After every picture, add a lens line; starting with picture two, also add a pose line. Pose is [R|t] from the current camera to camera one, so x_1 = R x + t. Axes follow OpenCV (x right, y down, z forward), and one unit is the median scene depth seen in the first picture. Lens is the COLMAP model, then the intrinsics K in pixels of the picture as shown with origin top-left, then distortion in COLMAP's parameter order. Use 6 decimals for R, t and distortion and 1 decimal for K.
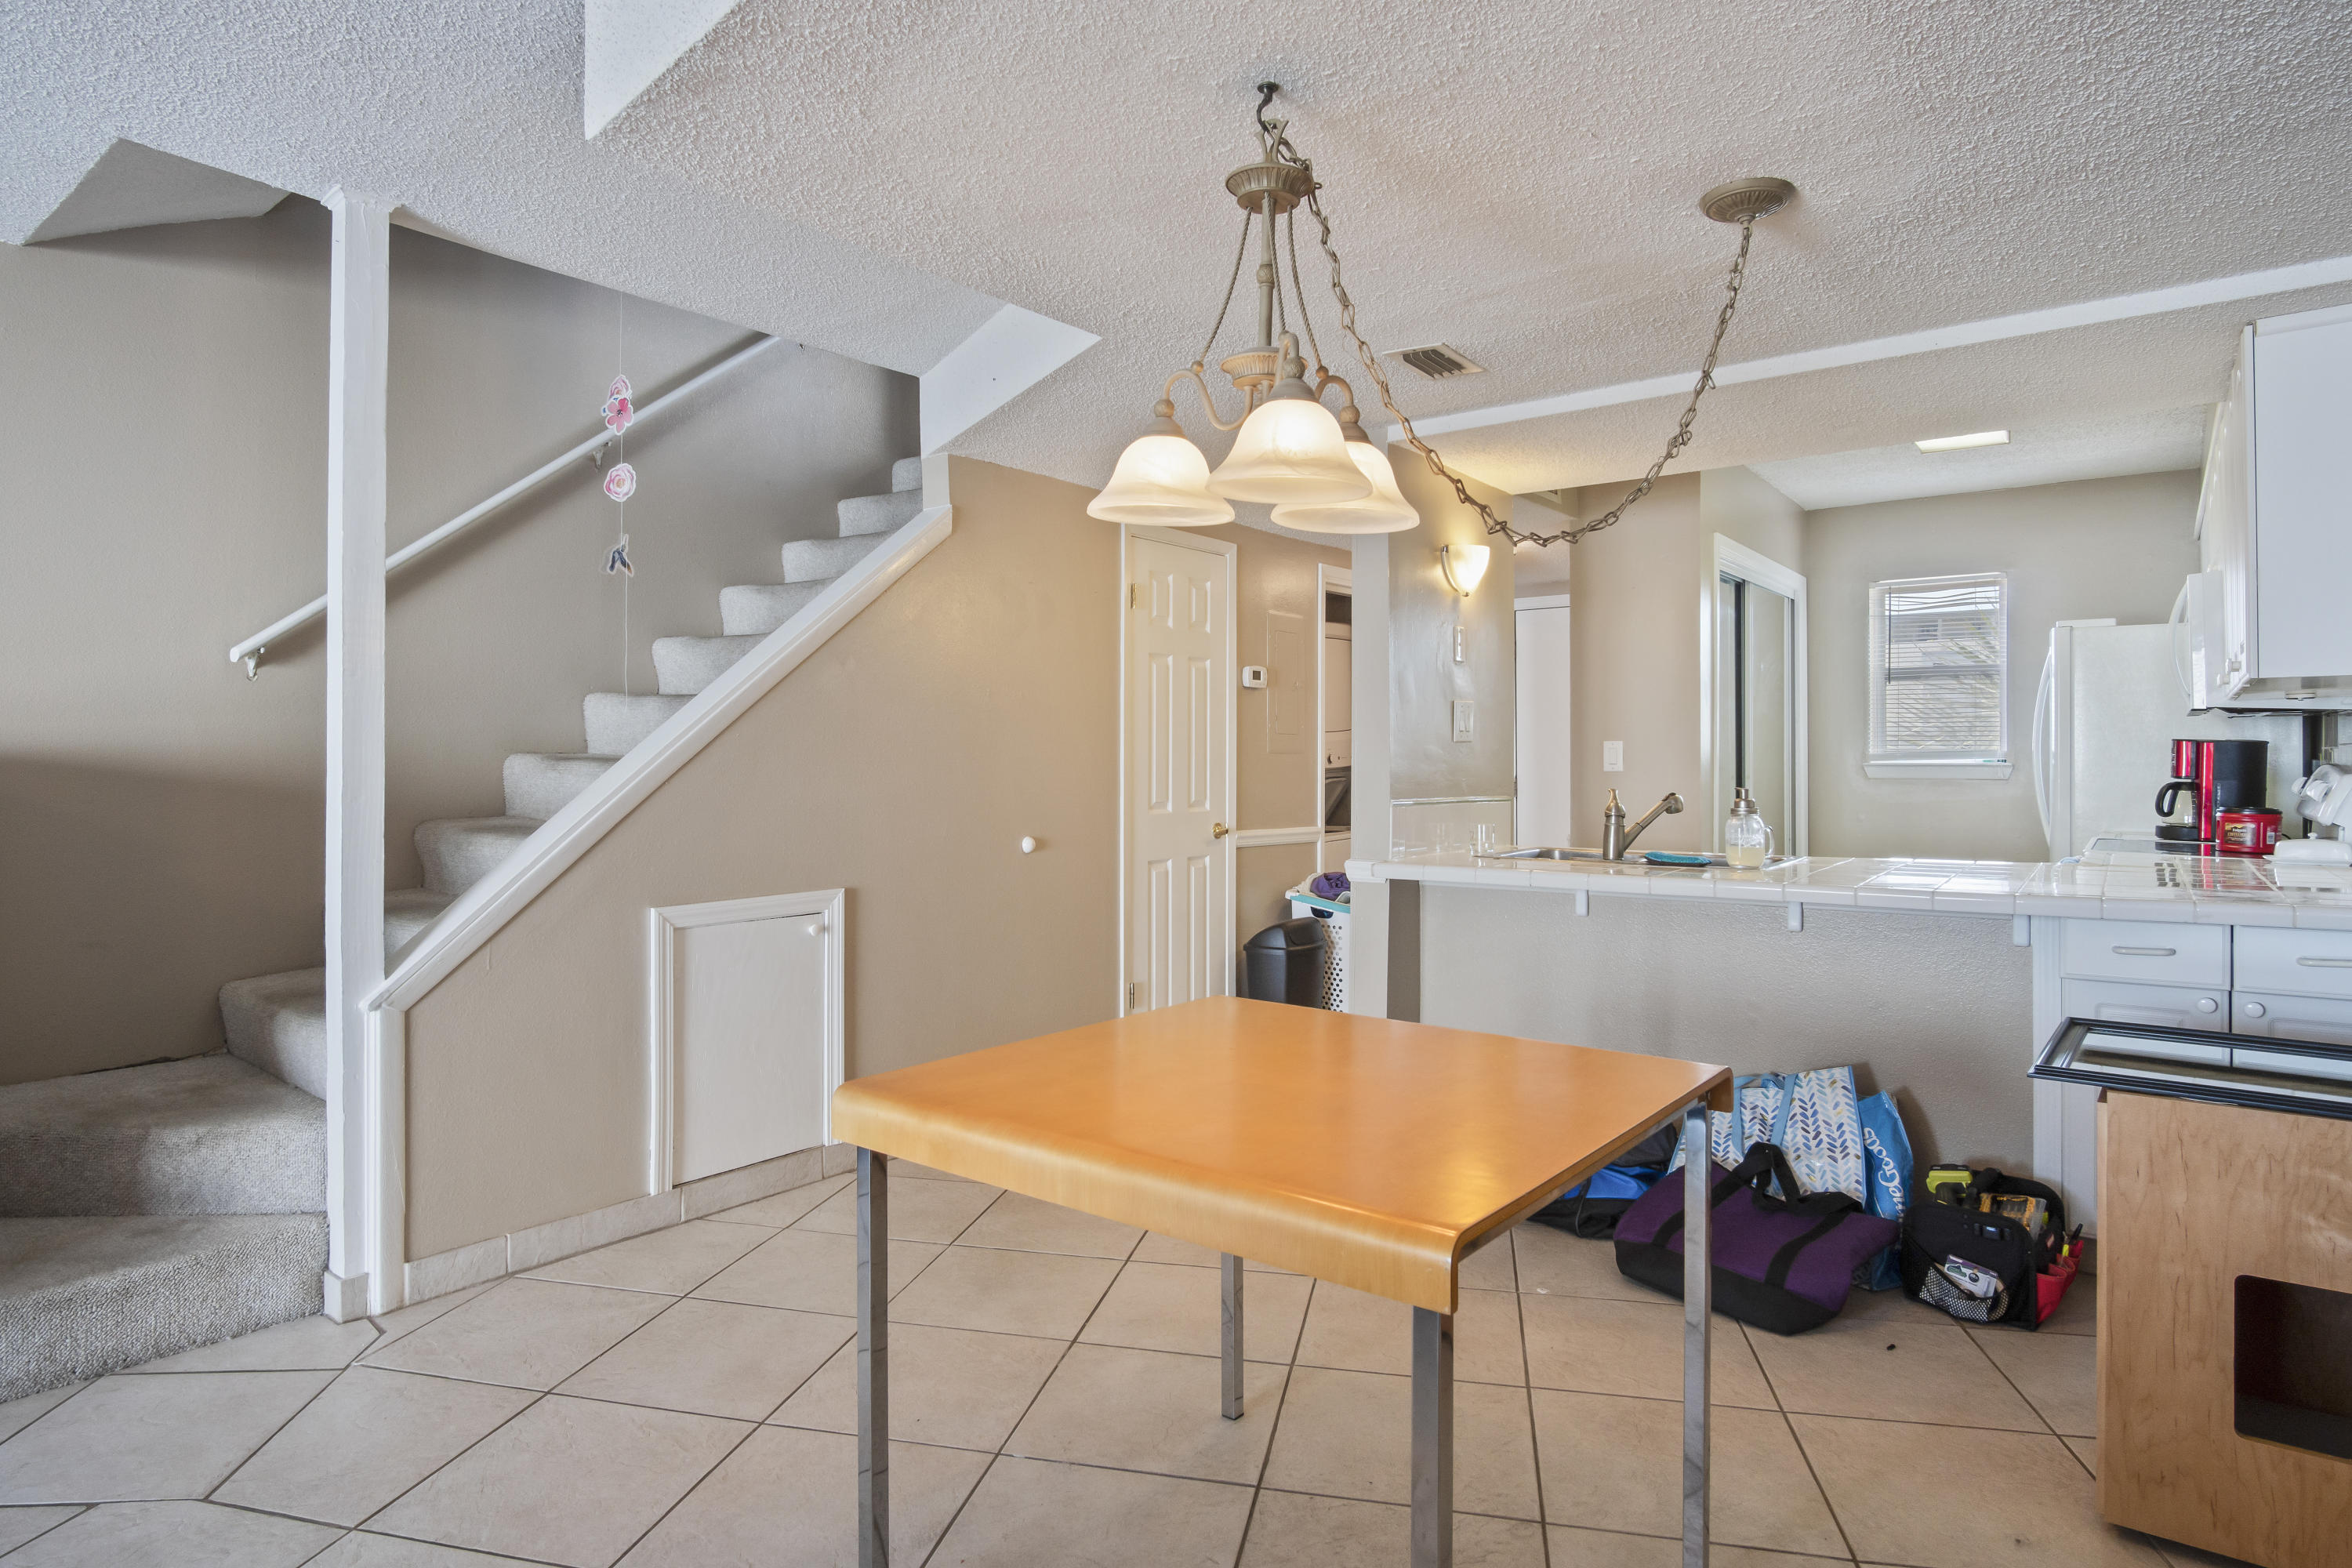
lens RADIAL K [[1269.7, 0, 1156.8], [0, 1269.7, 759.3], [0, 0, 1]] dist [-0.034147, 0.010663]
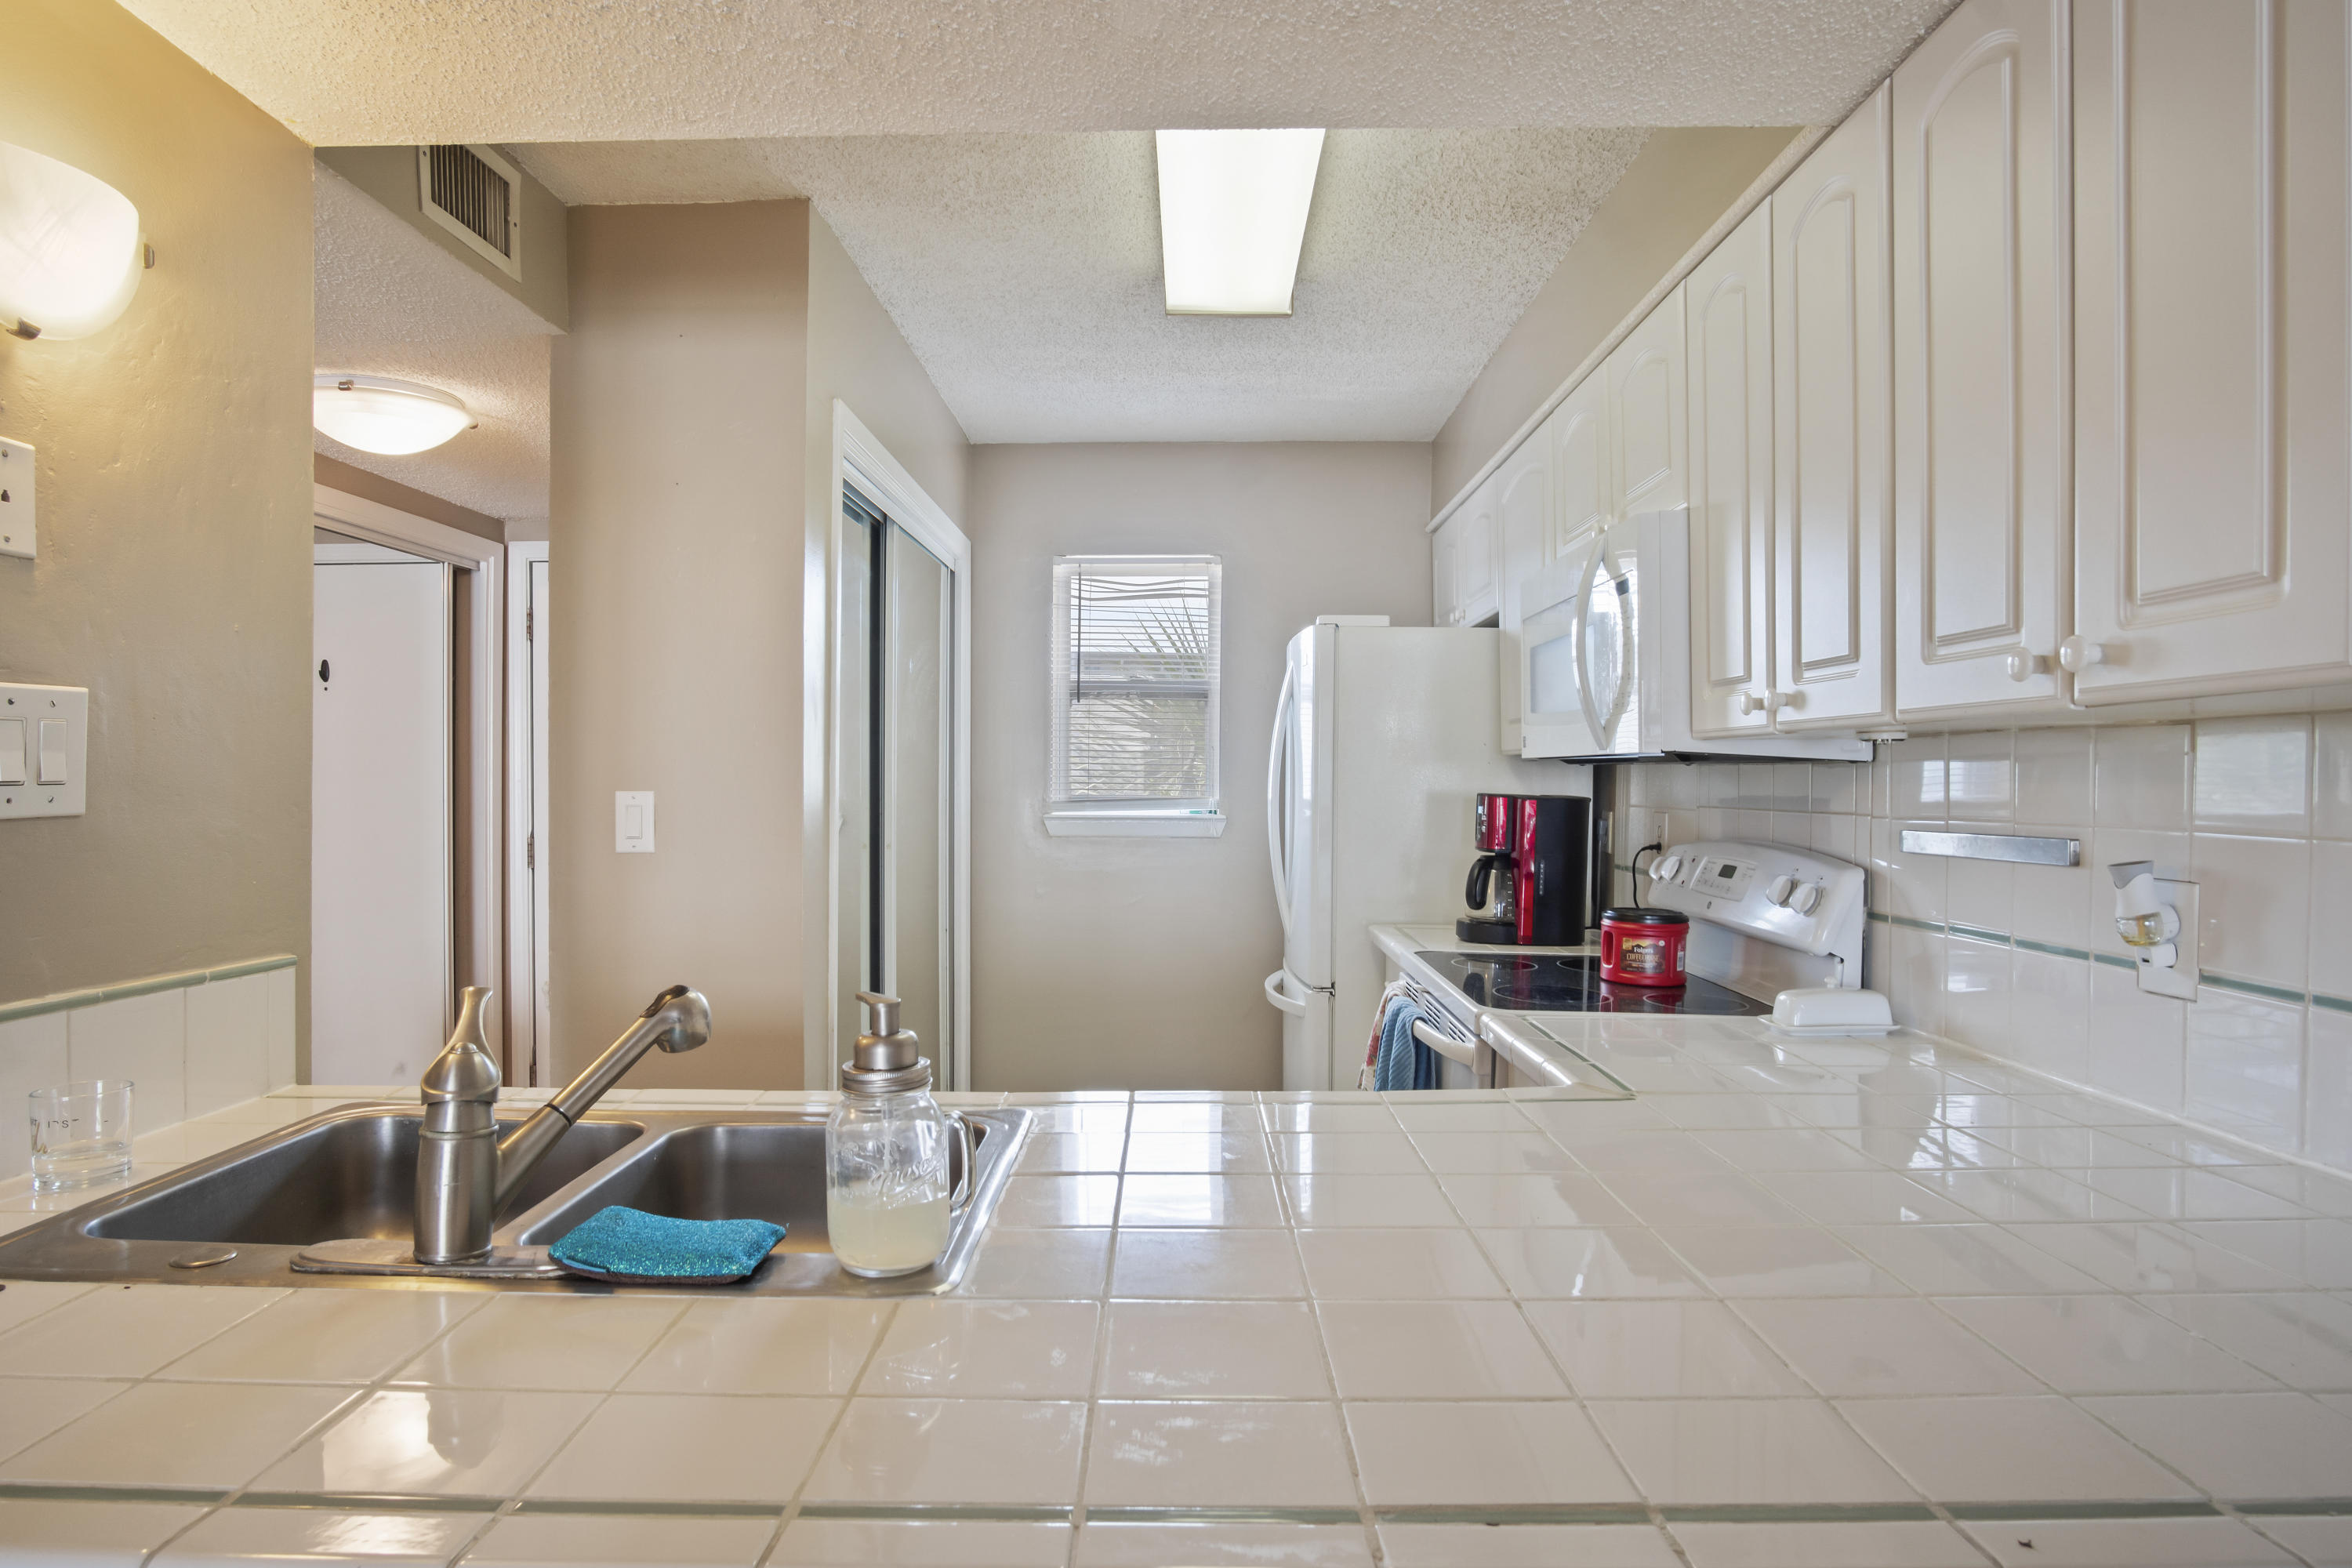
lens RADIAL K [[1271.4, 0, 1170.5], [0, 1271.4, 823.2], [0, 0, 1]] dist [-0.034575, -0.000023]
pose [[0.790311, -0.015629, 0.612507, 0.238480], [-0.005220, 0.999467, 0.032239, -0.019893], [-0.612684, -0.028676, 0.789807, 0.514205]]
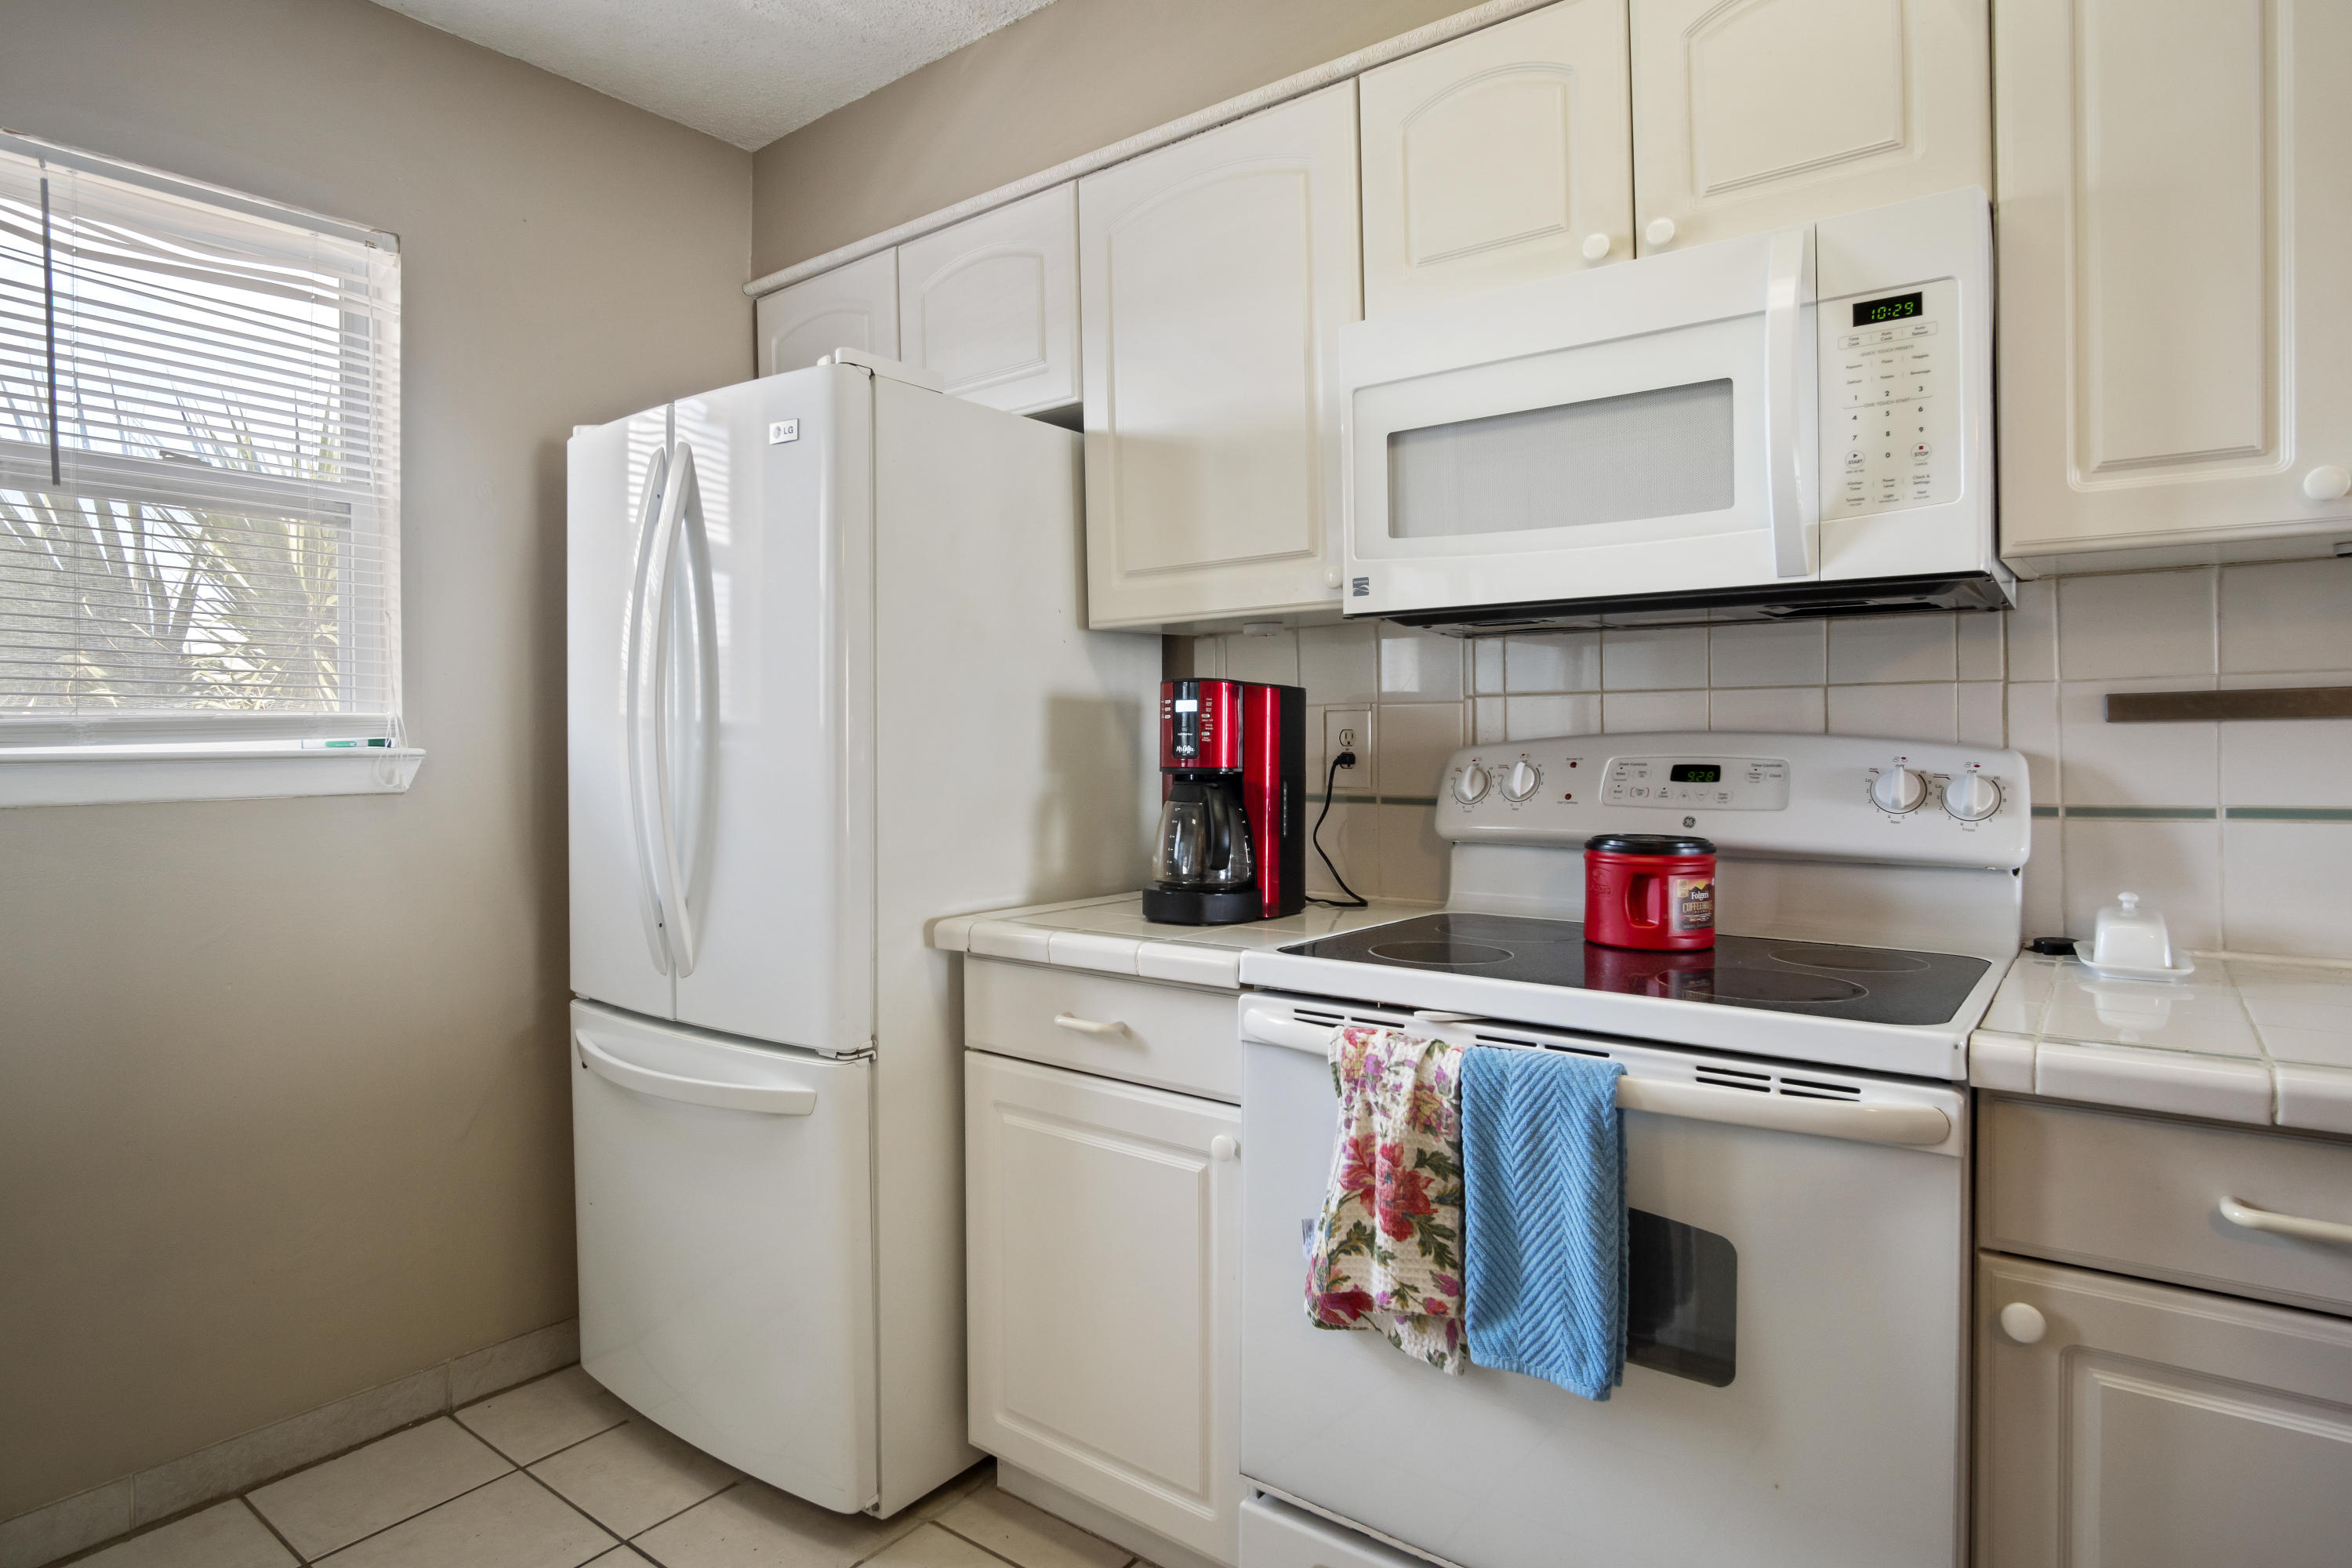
lens RADIAL K [[1269.7, 0, 1156.8], [0, 1269.7, 759.3], [0, 0, 1]] dist [-0.034147, 0.010663]
pose [[-0.014745, -0.013880, 0.999795, 0.366629], [0.013800, 0.999806, 0.014083, 0.003138], [-0.999796, 0.014005, -0.014550, 0.937121]]
